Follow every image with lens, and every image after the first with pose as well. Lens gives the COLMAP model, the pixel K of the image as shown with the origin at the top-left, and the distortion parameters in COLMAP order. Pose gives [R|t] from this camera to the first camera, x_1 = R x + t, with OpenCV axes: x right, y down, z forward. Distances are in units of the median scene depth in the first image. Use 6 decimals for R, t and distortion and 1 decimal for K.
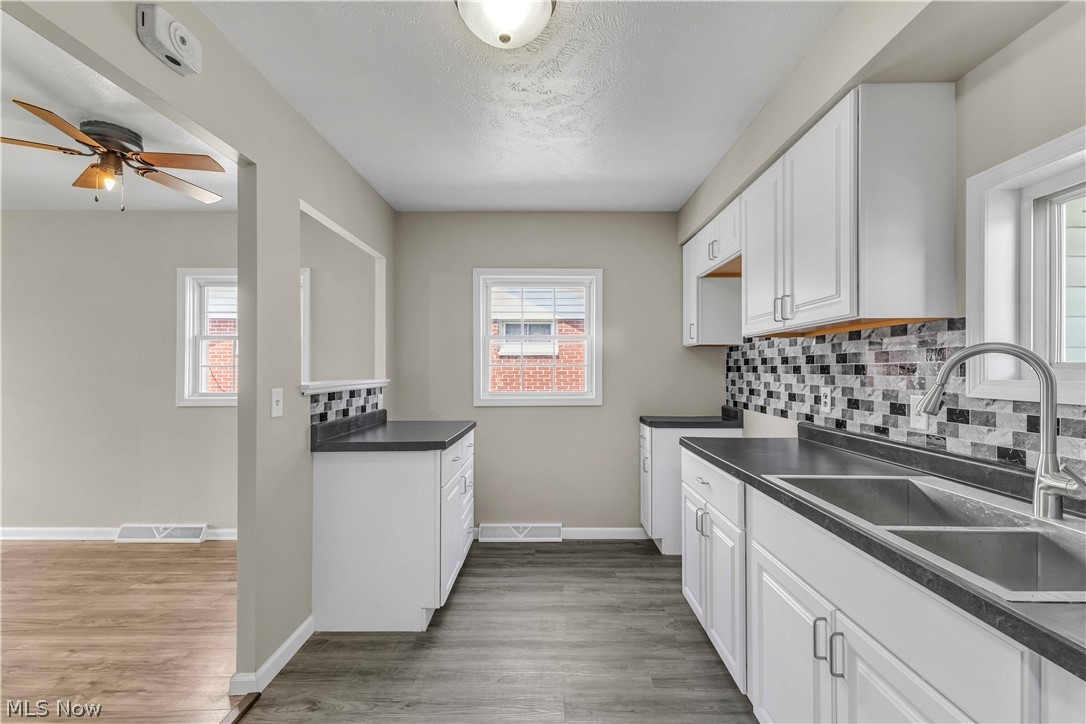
lens RADIAL K [[466.7, 0, 551.6], [0, 466.7, 370.0], [0, 0, 1]] dist [0.002136, -0.000030]
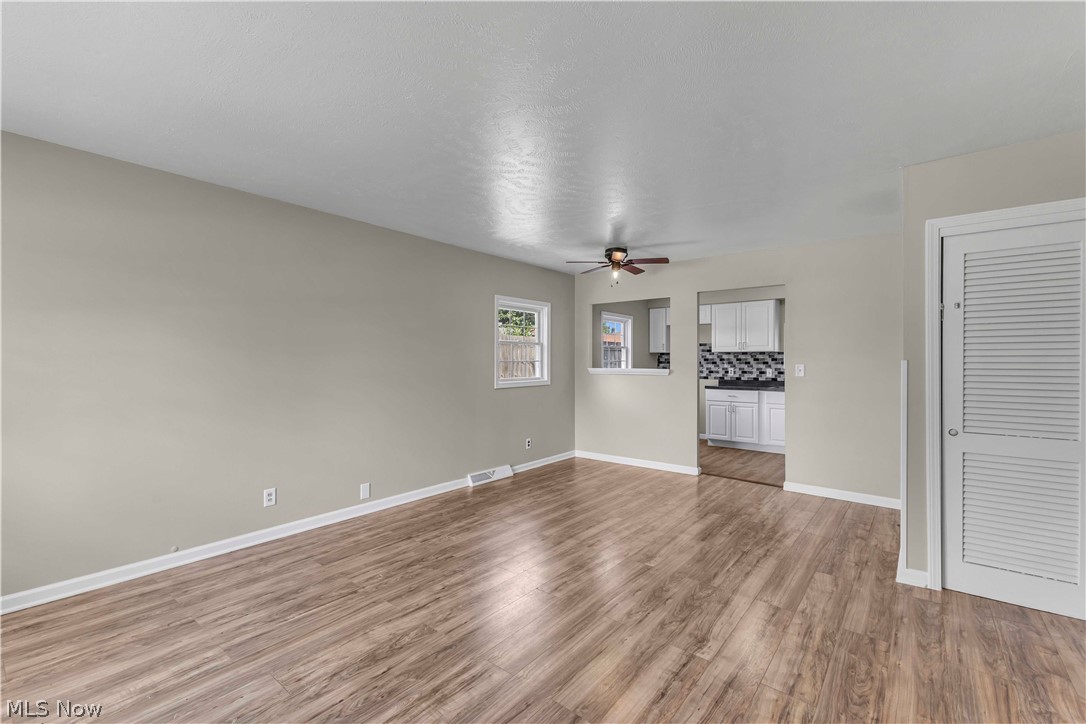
lens RADIAL K [[466.7, 0, 539.1], [0, 466.7, 361.3], [0, 0, 1]] dist [0.002136, -0.000030]
pose [[0.632539, 0.002367, 0.774525, -2.926877], [-0.000535, 0.999996, -0.002619, -0.003011], [-0.774529, 0.001242, 0.632538, -0.059136]]
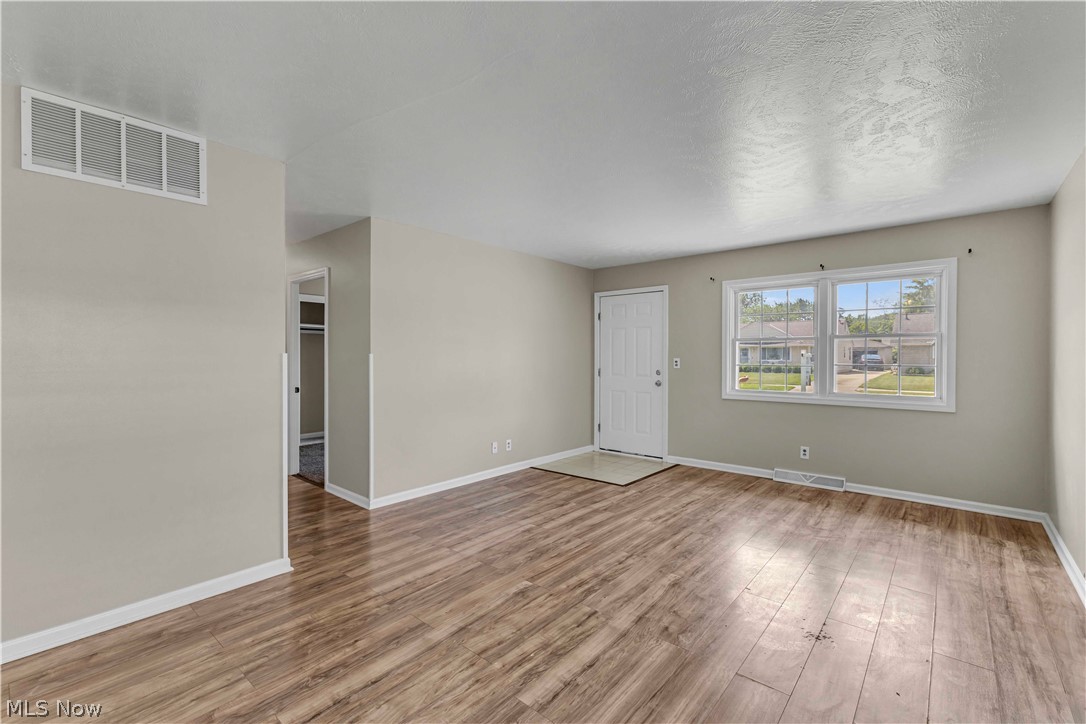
lens RADIAL K [[466.7, 0, 536.9], [0, 466.7, 358.1], [0, 0, 1]] dist [0.002136, -0.000030]
pose [[-0.661552, 0.006490, -0.749872, -0.831688], [-0.001728, 0.999947, 0.010178, -0.006761], [0.749898, 0.008029, -0.661505, 1.331520]]
